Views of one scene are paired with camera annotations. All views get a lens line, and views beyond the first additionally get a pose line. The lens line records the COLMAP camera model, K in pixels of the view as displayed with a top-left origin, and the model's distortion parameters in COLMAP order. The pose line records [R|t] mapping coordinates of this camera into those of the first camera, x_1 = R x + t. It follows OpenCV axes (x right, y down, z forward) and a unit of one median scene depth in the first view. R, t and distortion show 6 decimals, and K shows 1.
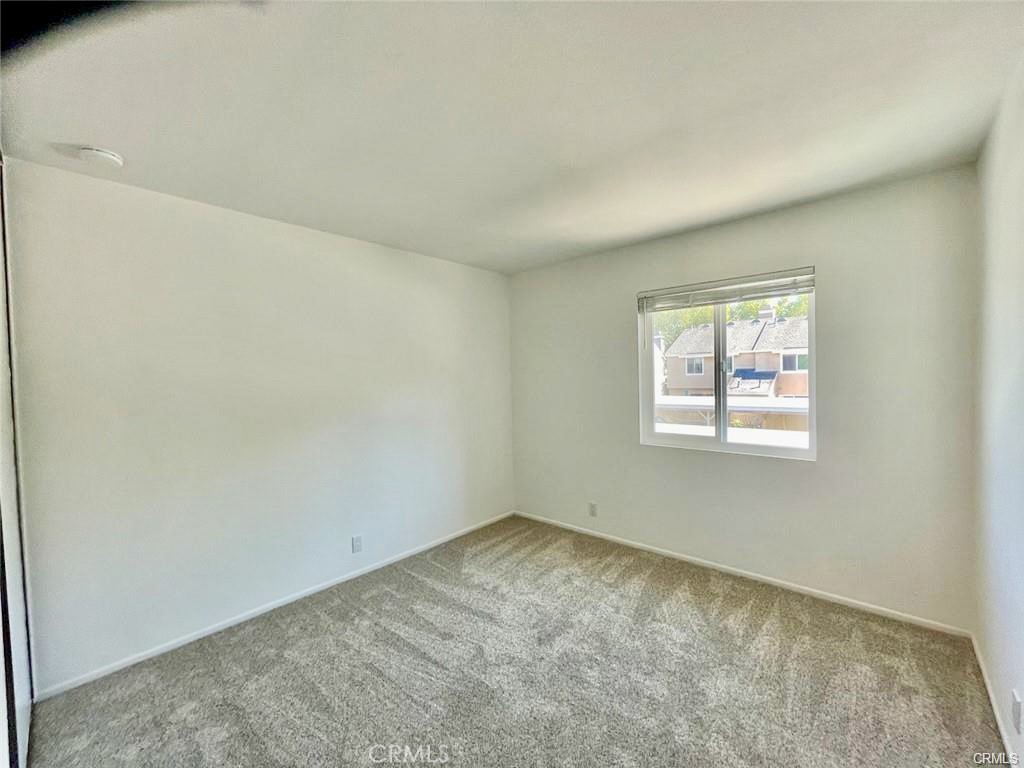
lens RADIAL K [[422.7, 0, 512.0], [0, 422.7, 384.0], [0, 0, 1]] dist [-0.000629, -0.000074]
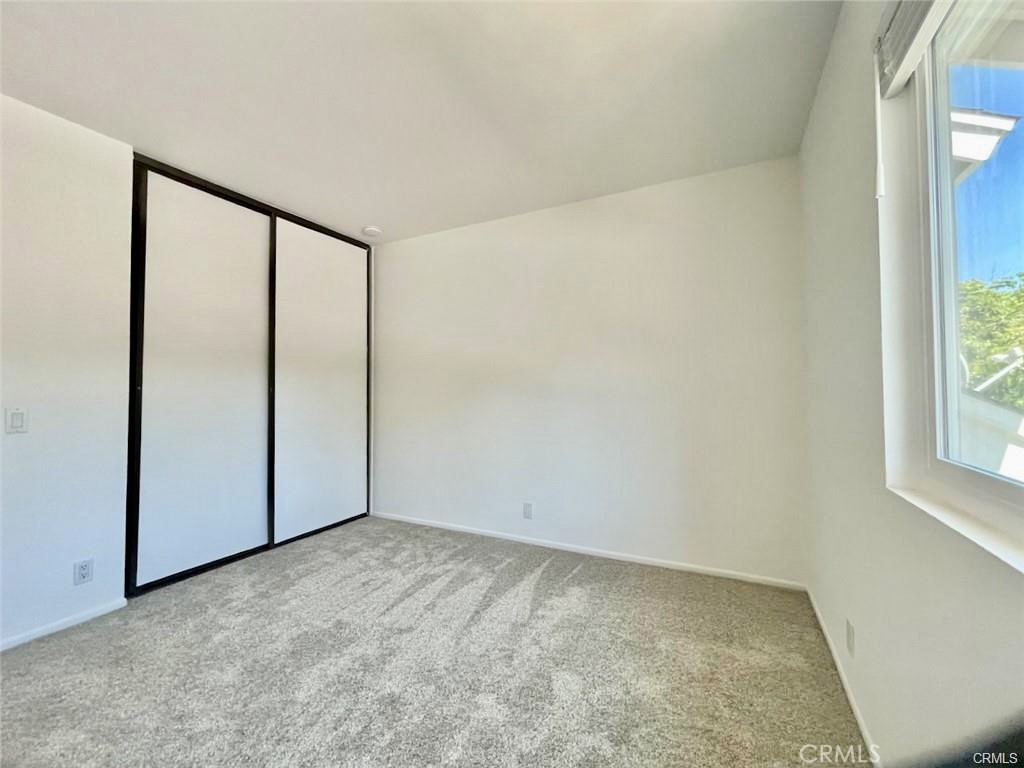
lens RADIAL K [[422.7, 0, 512.0], [0, 422.7, 384.0], [0, 0, 1]] dist [-0.000629, -0.000074]
pose [[0.260417, 0.007779, -0.965465, 0.709145], [-0.022187, 0.999752, 0.002071, 0.083985], [0.965241, 0.020882, 0.260525, 0.815817]]
